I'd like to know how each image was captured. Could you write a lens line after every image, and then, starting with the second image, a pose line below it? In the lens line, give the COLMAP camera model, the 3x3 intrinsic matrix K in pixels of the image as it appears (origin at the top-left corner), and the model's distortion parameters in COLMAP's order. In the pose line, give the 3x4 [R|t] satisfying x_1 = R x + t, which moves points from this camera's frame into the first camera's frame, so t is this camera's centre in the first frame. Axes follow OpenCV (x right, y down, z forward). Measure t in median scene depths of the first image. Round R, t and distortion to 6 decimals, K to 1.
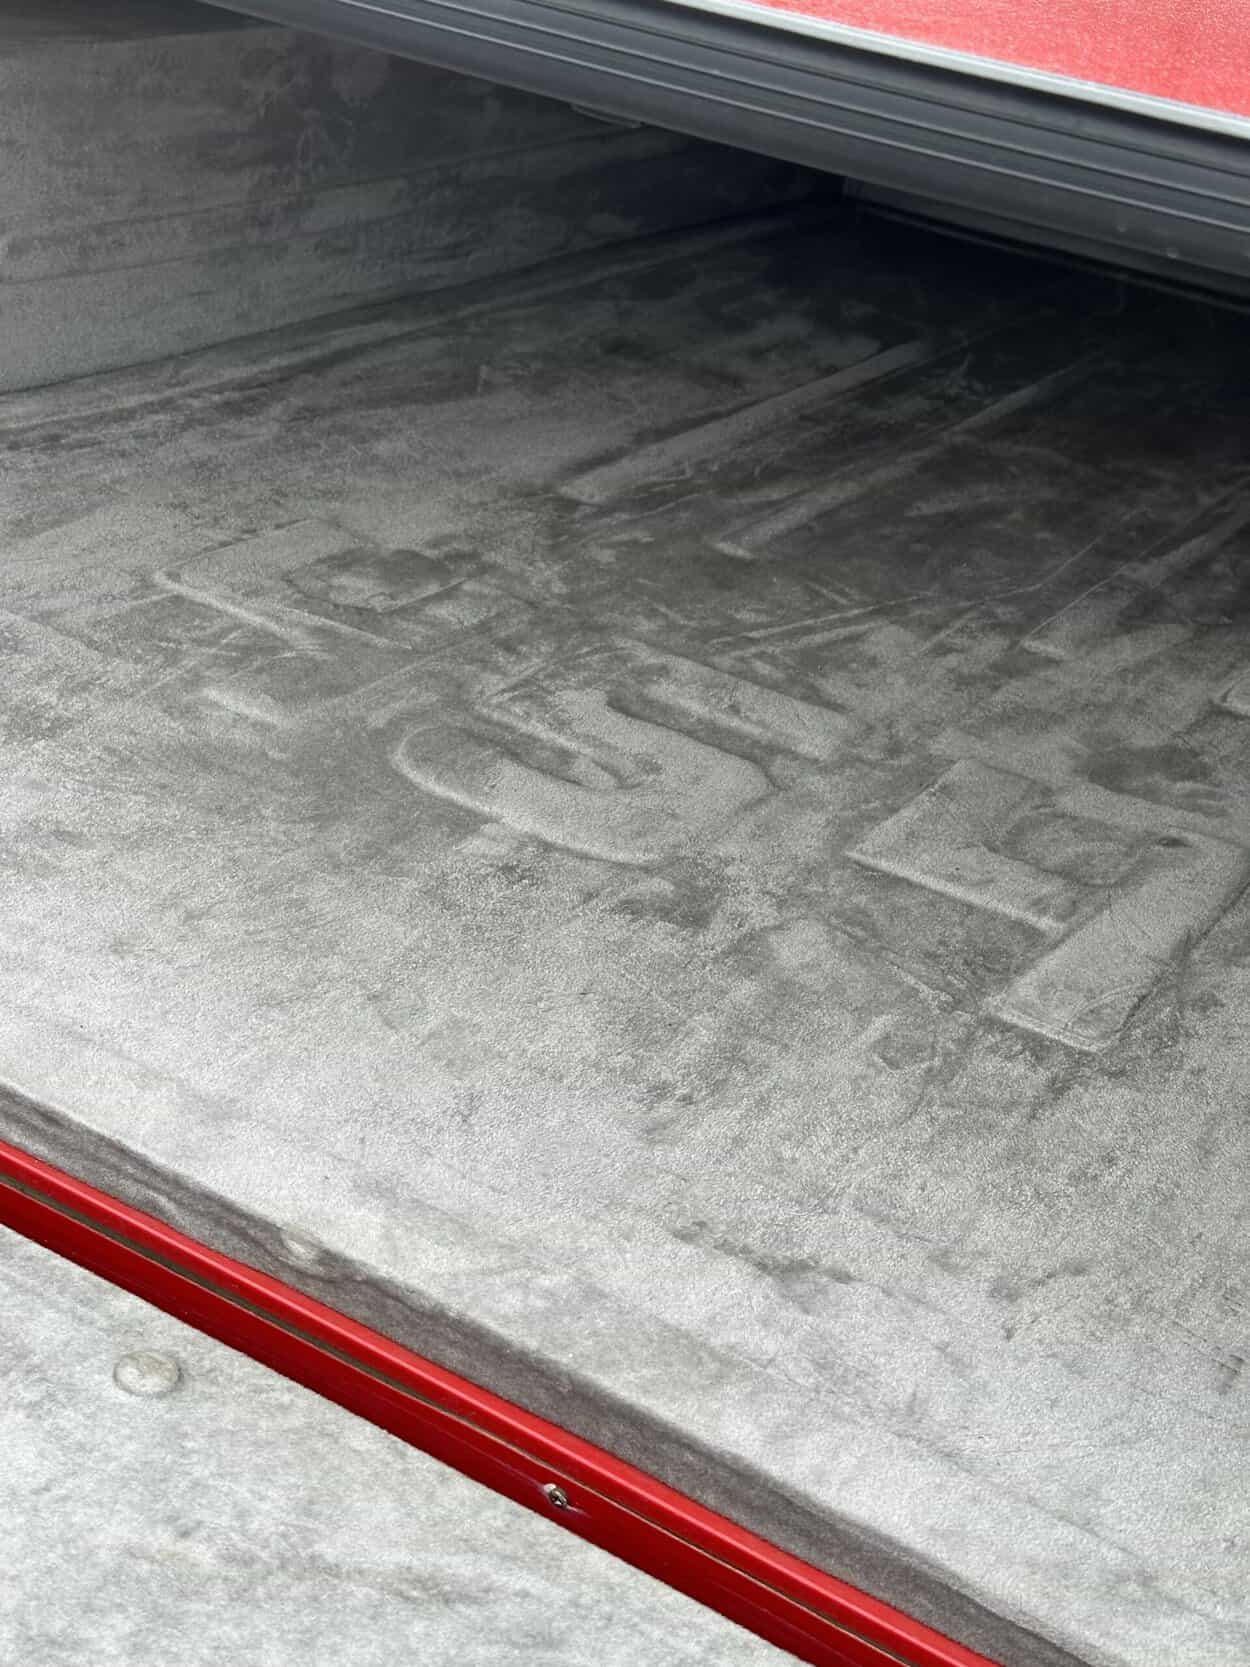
lens RADIAL K [[2308.3, 0, 625.0], [0, 2308.3, 833.5], [0, 0, 1]] dist [0.173719, -0.146756]
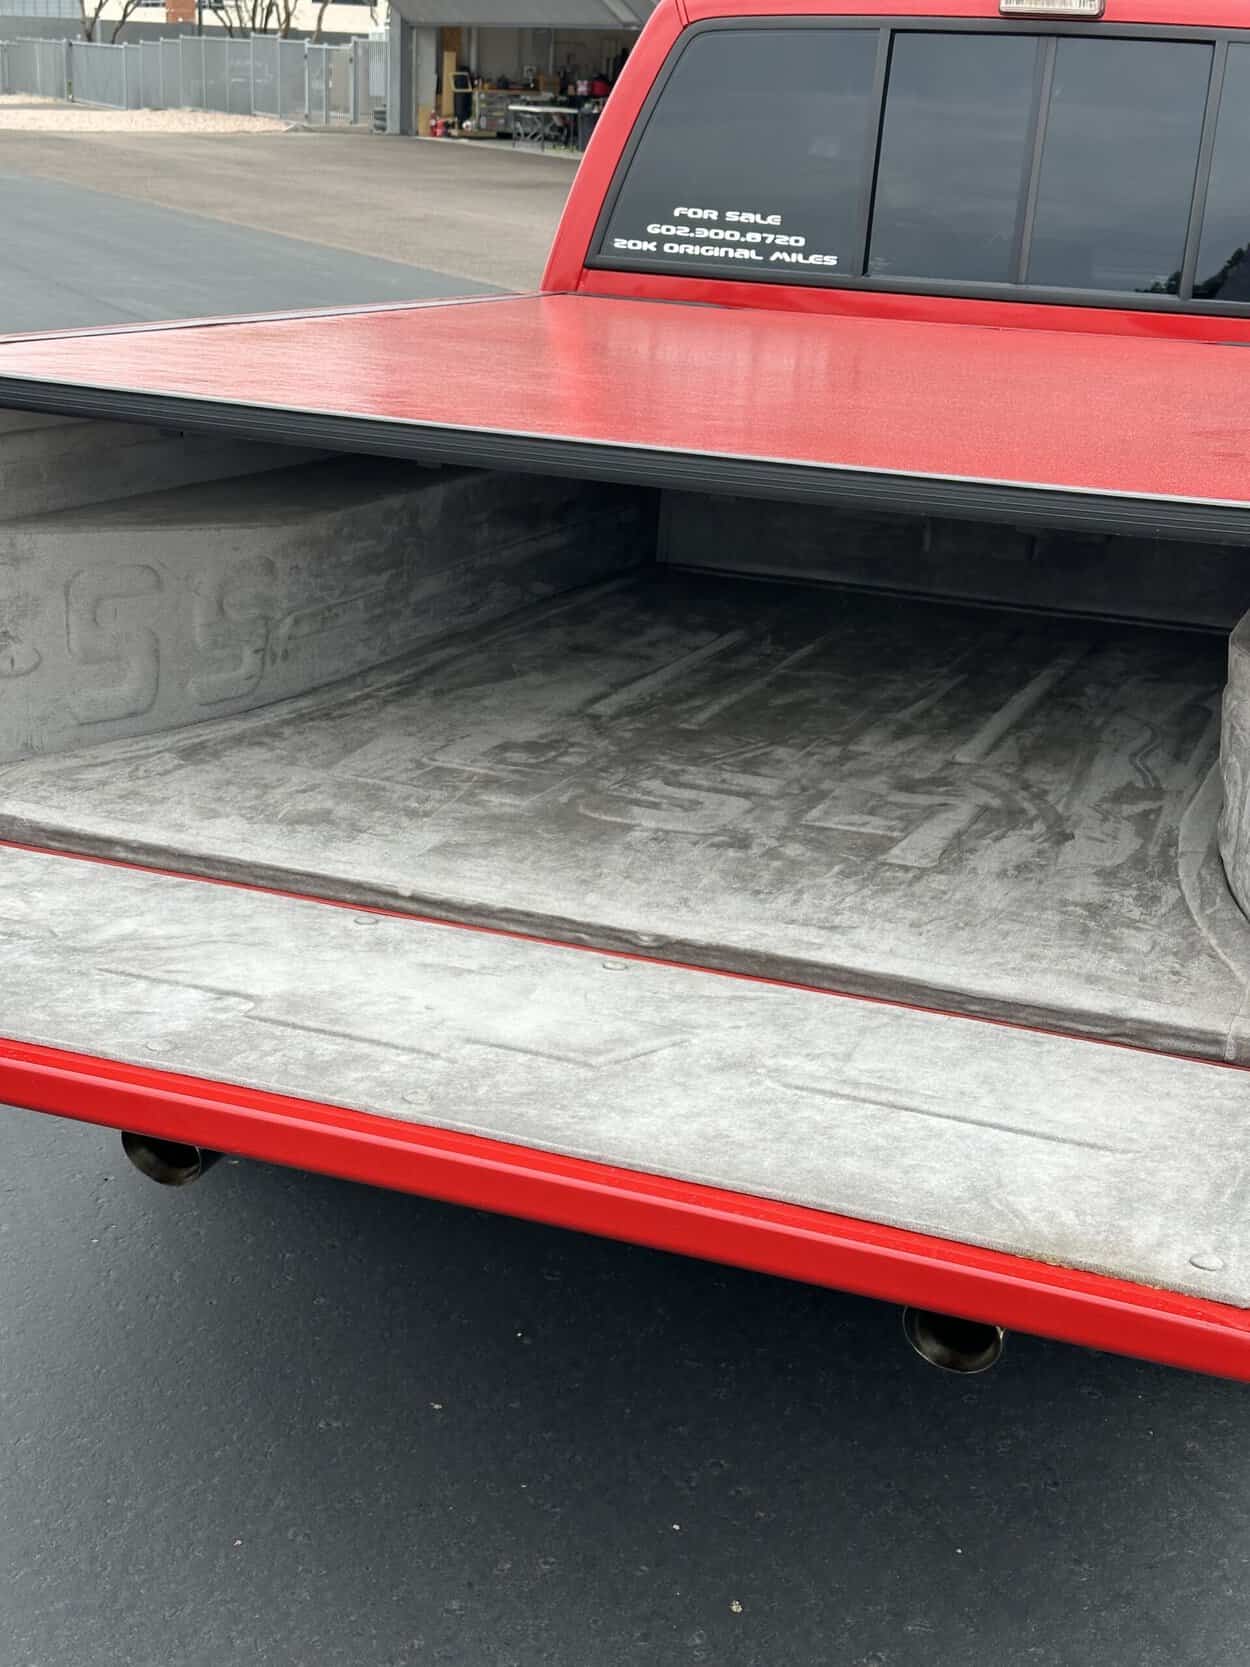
lens RADIAL K [[2308.3, 0, 625.0], [0, 2308.3, 833.5], [0, 0, 1]] dist [0.173719, -0.146756]
pose [[0.982401, -0.133364, 0.130779, -0.282631], [0.153954, 0.974605, -0.162616, 0.280932], [-0.105771, 0.179888, 0.977984, -0.882373]]
